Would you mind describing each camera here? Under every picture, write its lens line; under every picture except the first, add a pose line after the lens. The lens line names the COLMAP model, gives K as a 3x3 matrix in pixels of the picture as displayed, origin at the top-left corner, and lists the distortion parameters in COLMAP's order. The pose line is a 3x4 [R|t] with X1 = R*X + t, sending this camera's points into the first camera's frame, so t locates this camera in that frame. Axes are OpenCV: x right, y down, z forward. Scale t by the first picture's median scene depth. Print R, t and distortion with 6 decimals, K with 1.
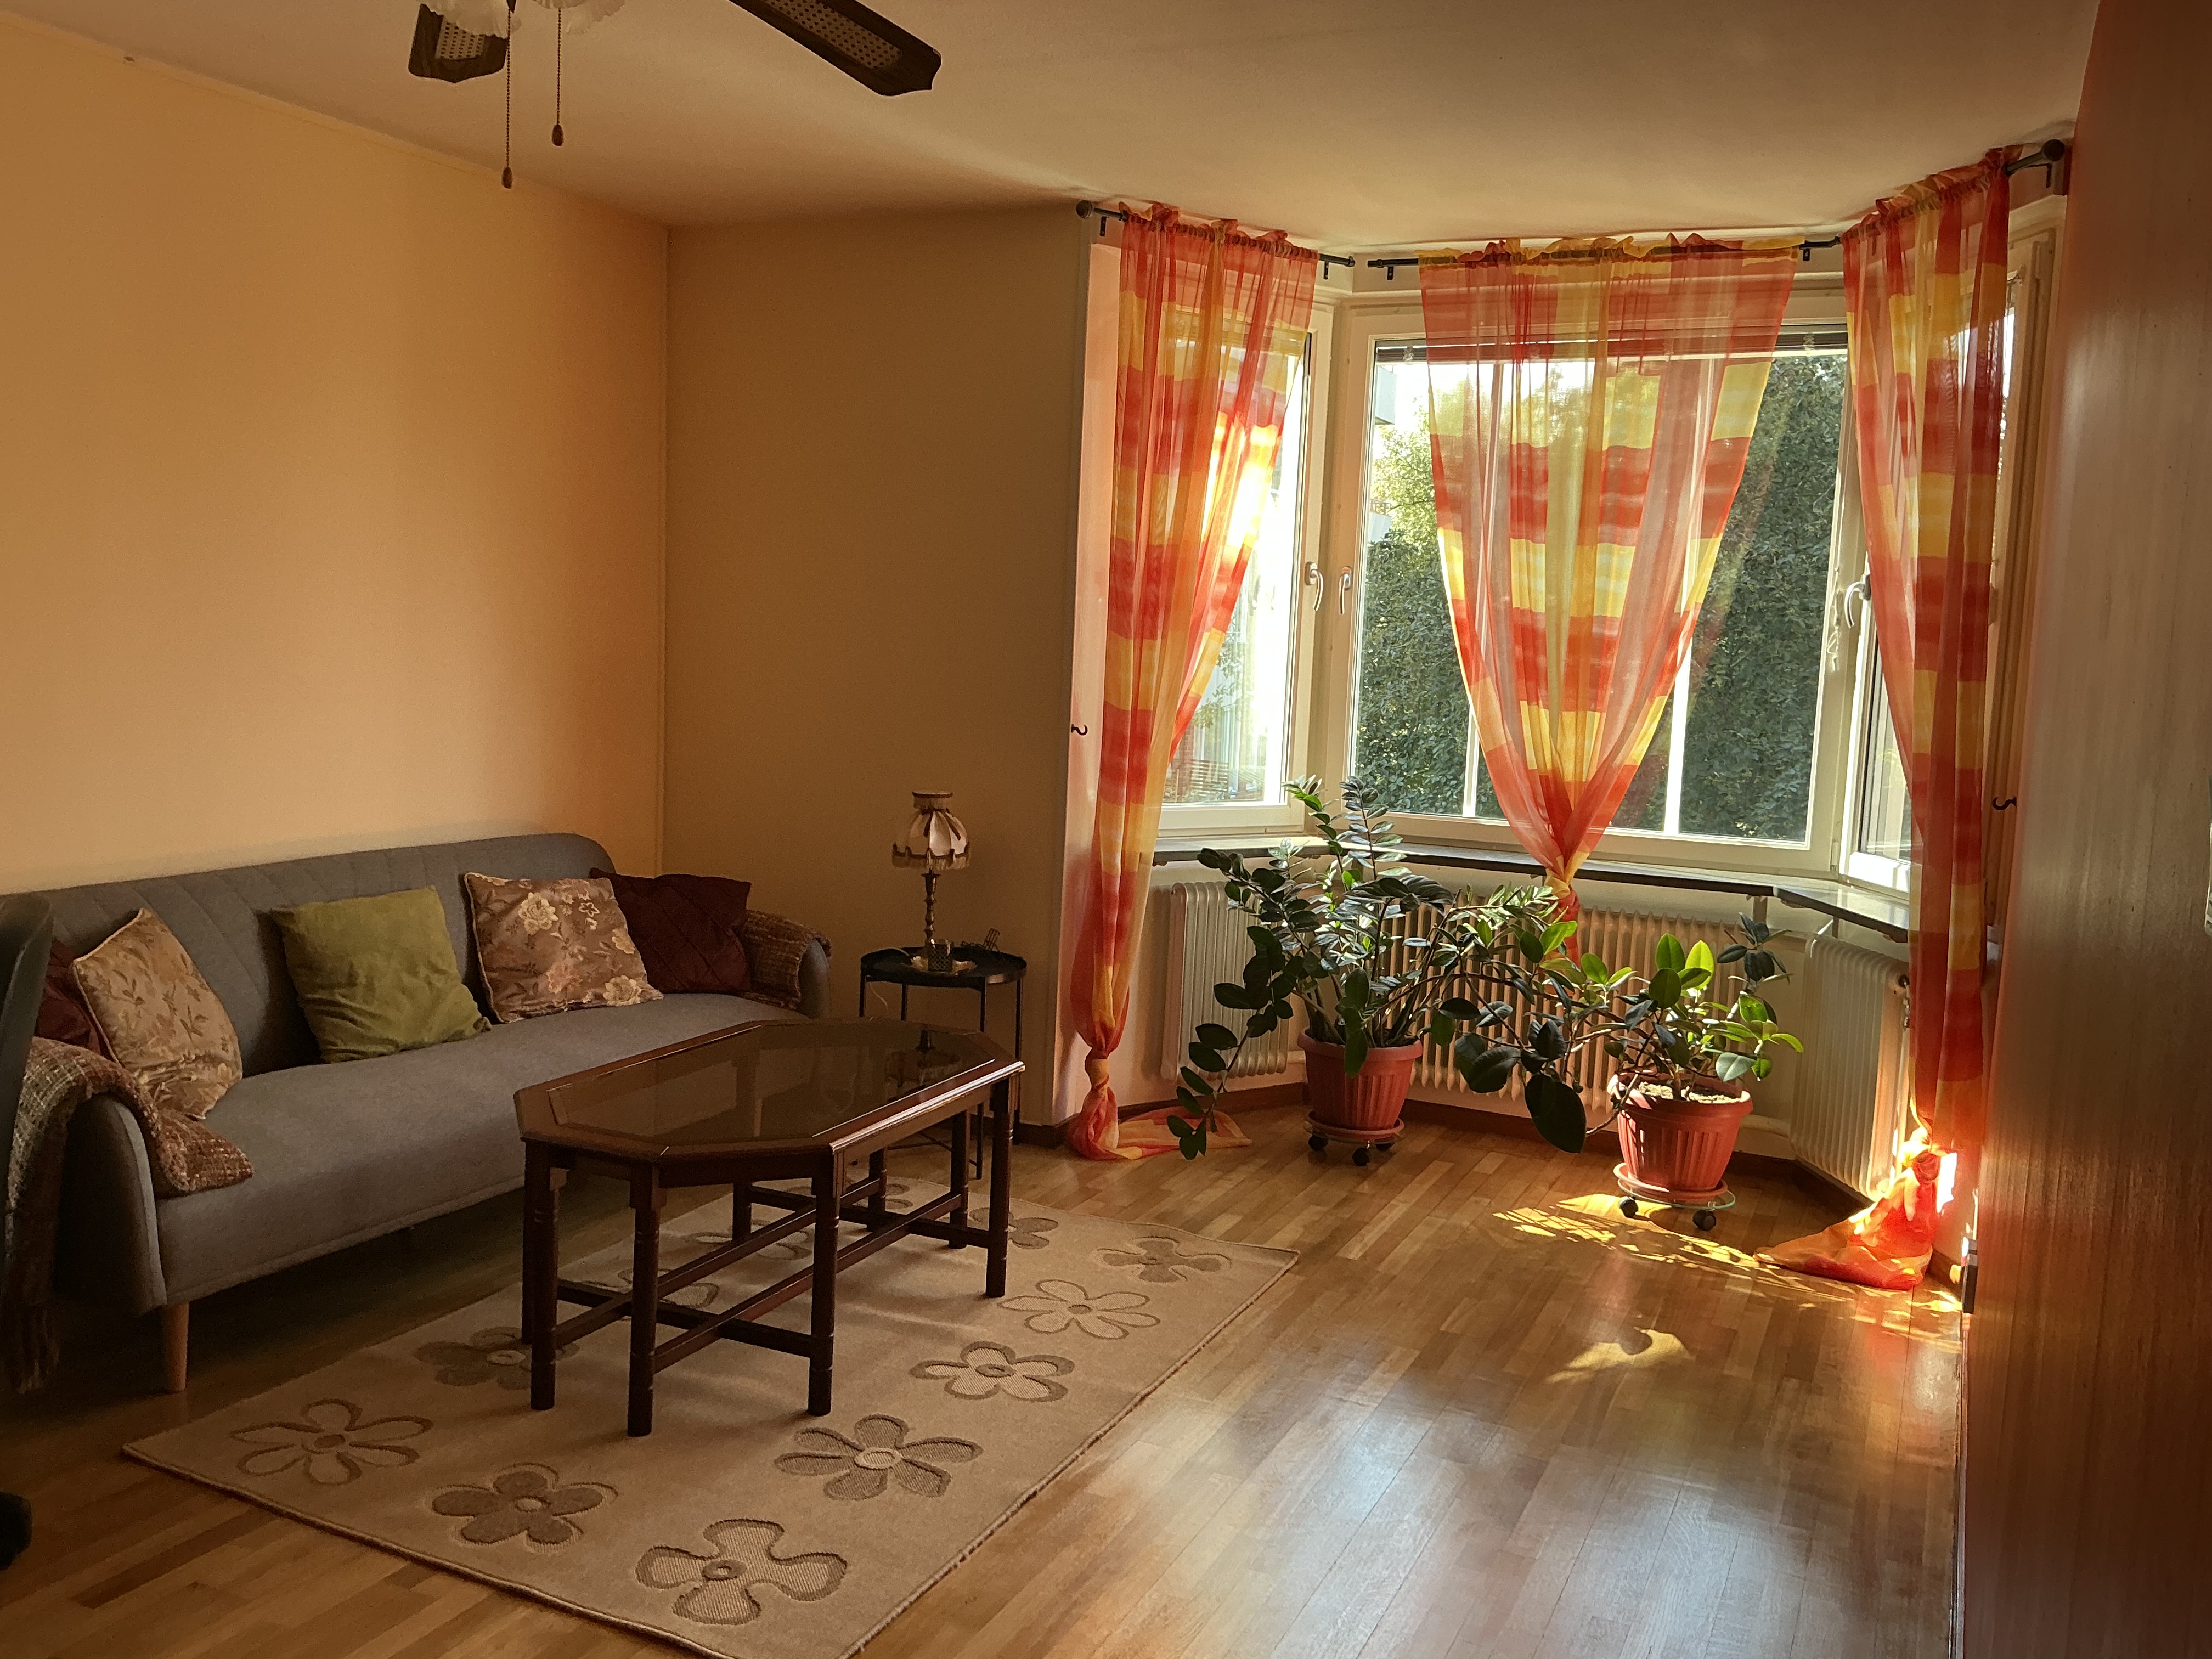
lens RADIAL K [[1845.3, 0, 1104.6], [0, 1845.3, 831.1], [0, 0, 1]] dist [0.135335, -0.265216]
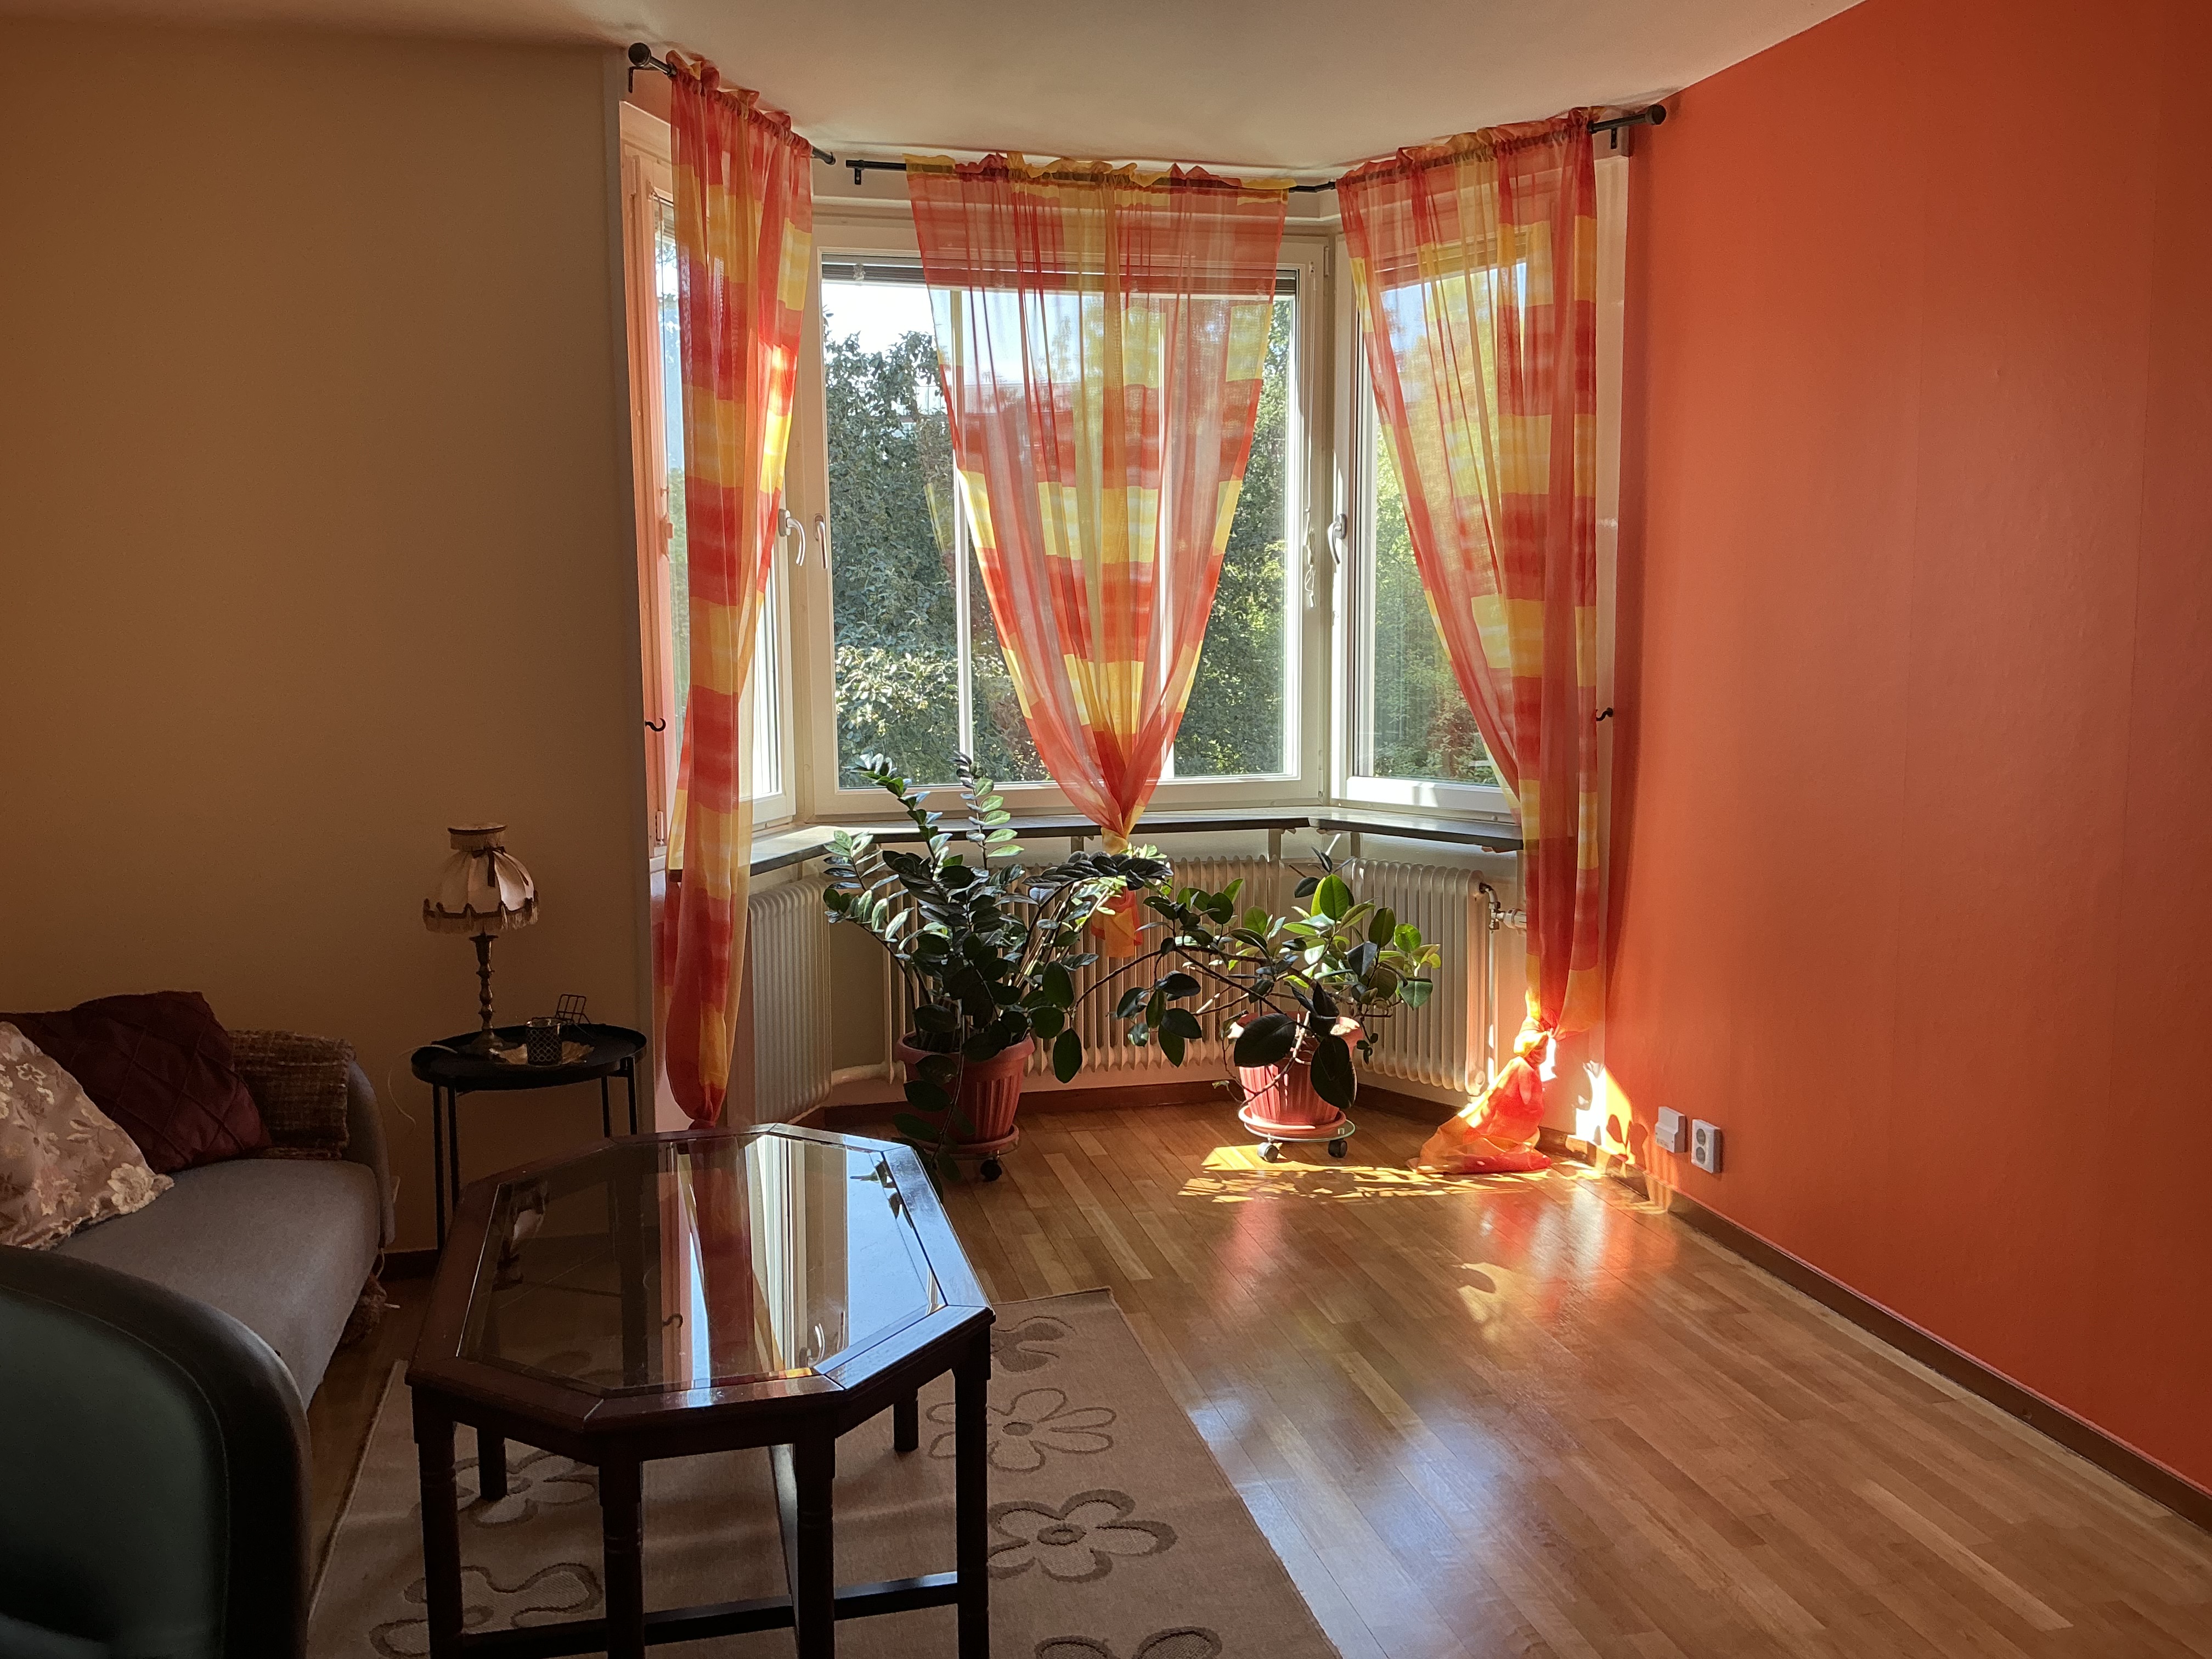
lens RADIAL K [[1845.3, 0, 1111.5], [0, 1845.3, 830.4], [0, 0, 1]] dist [0.135335, -0.265216]
pose [[0.781814, -0.123440, 0.611171, -0.364281], [0.107983, 0.992201, 0.062264, -0.040040], [-0.614090, 0.017317, 0.789046, 0.263644]]
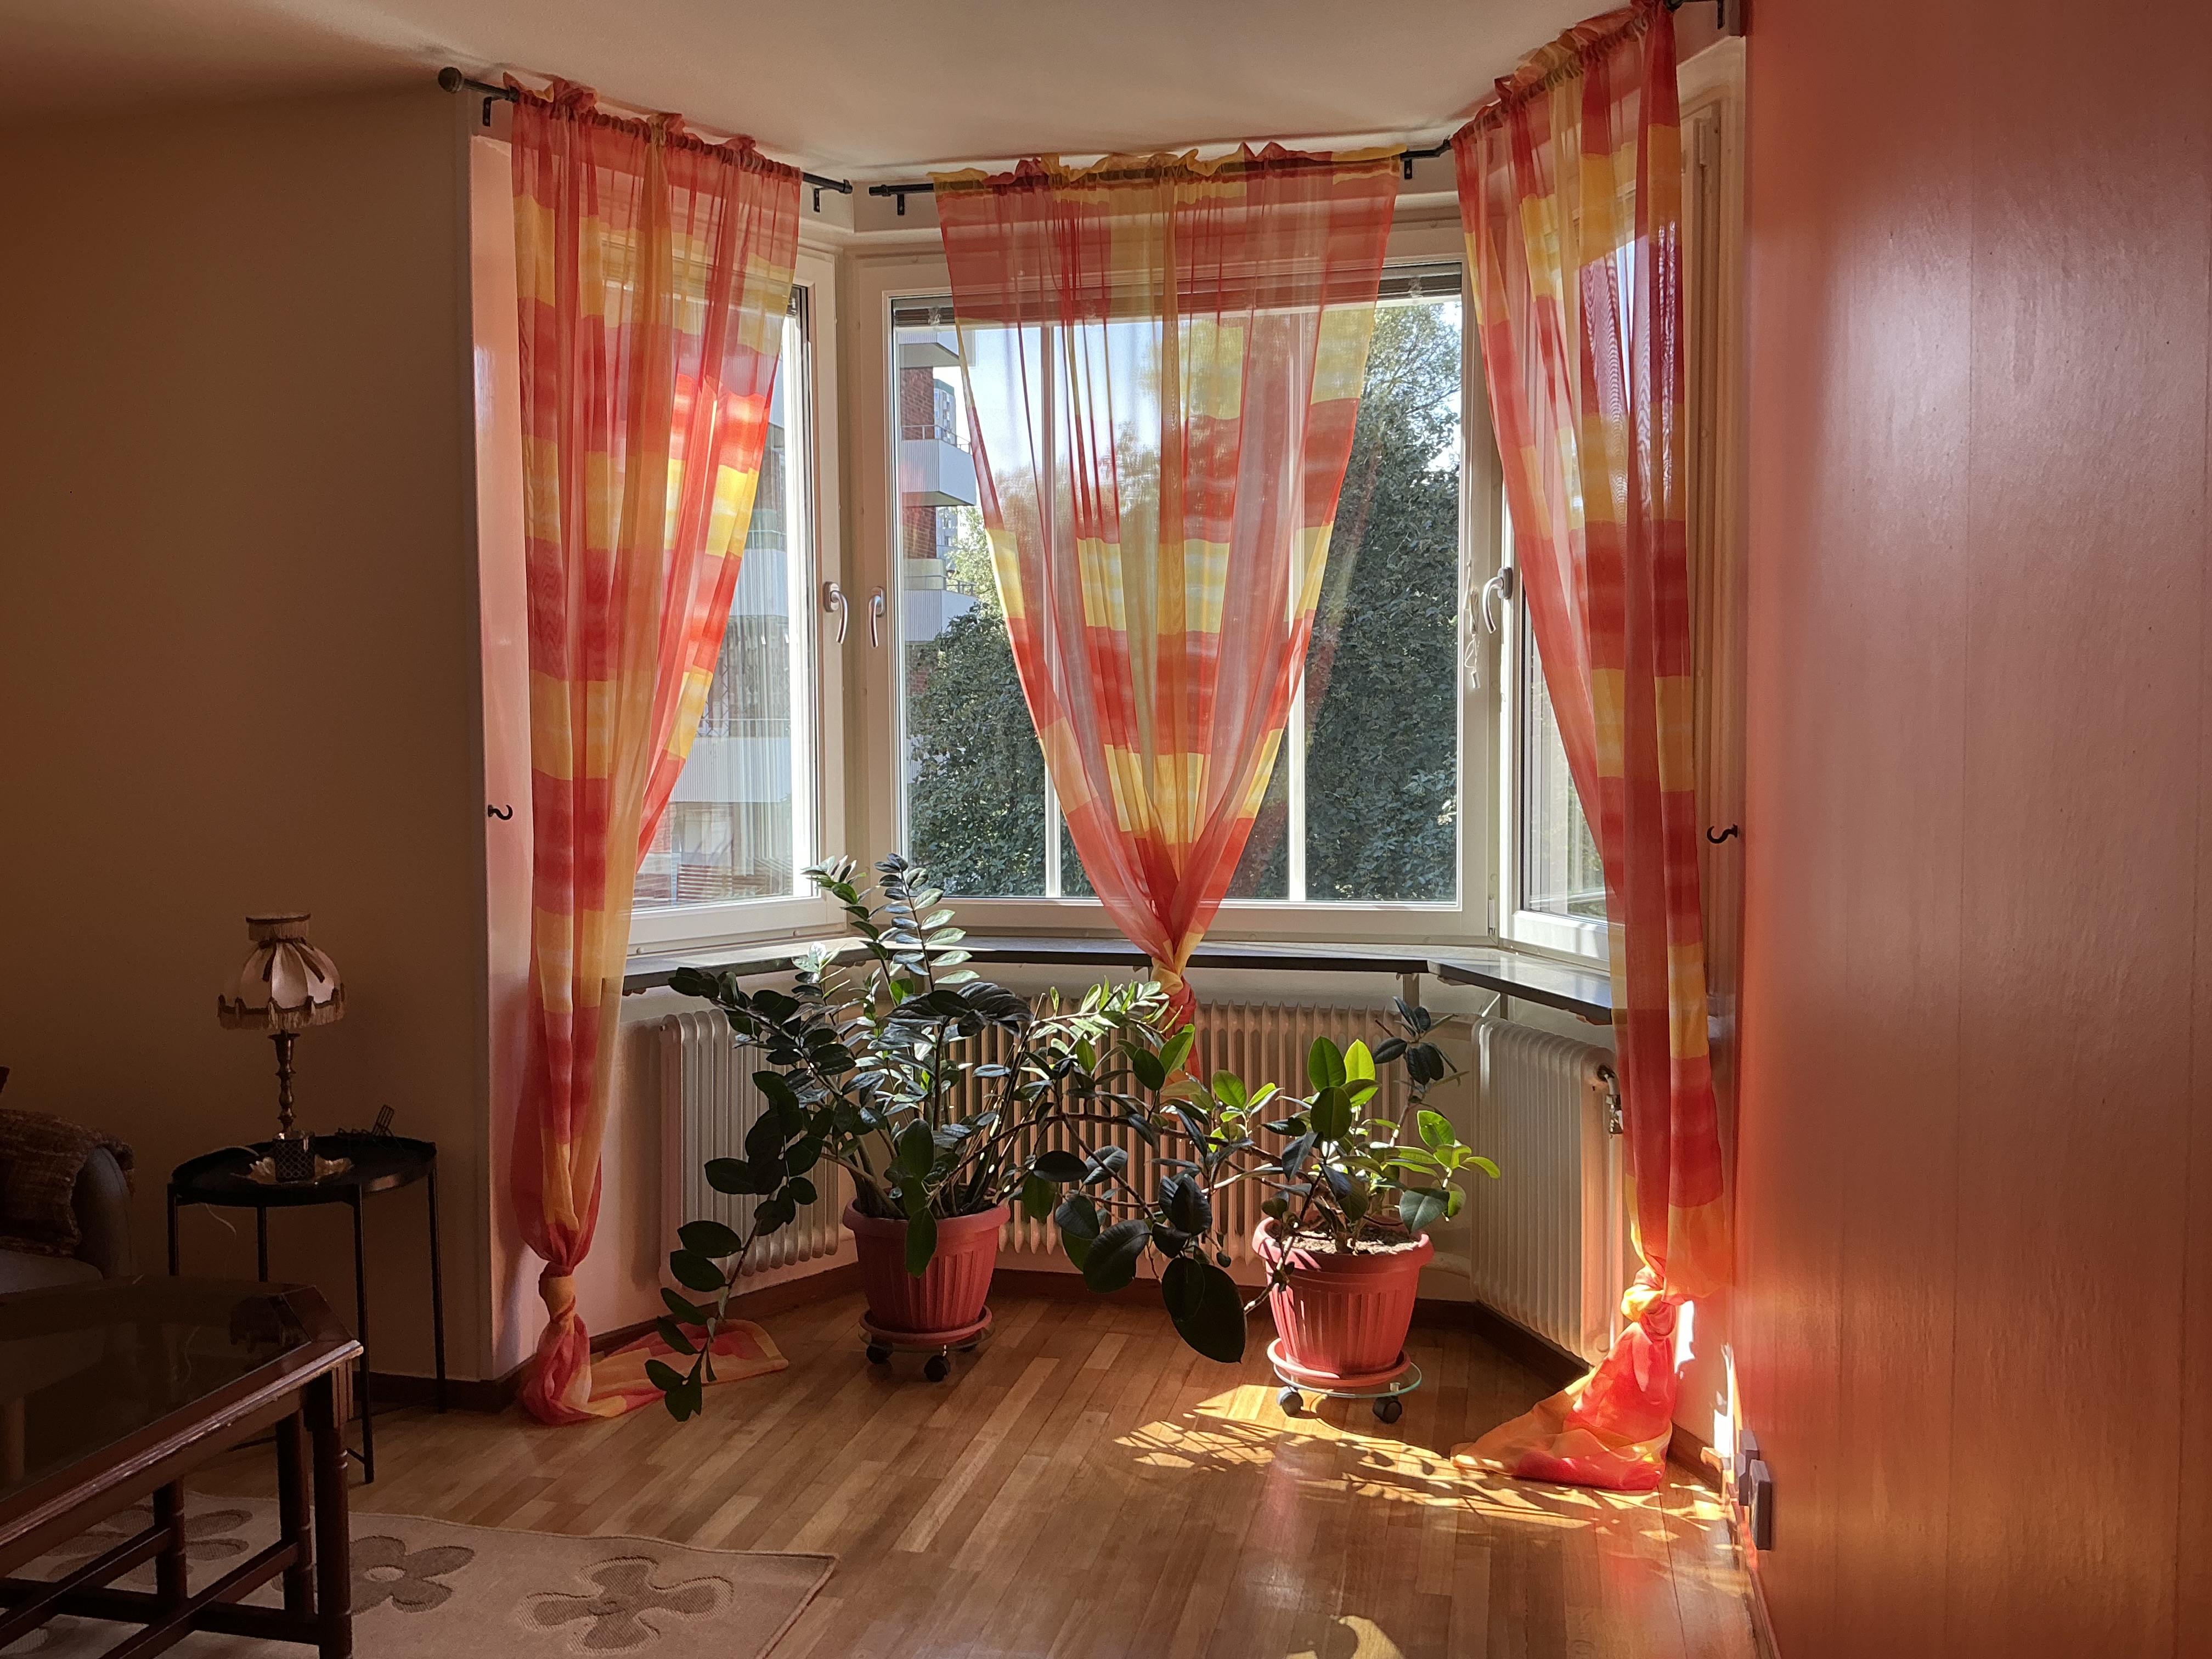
lens RADIAL K [[1845.3, 0, 1106.4], [0, 1845.3, 824.3], [0, 0, 1]] dist [0.135335, -0.265216]
pose [[0.976223, -0.058503, 0.208723, 0.065446], [0.069407, 0.996559, -0.045299, -0.001809], [-0.205355, 0.058709, 0.976925, 0.262902]]
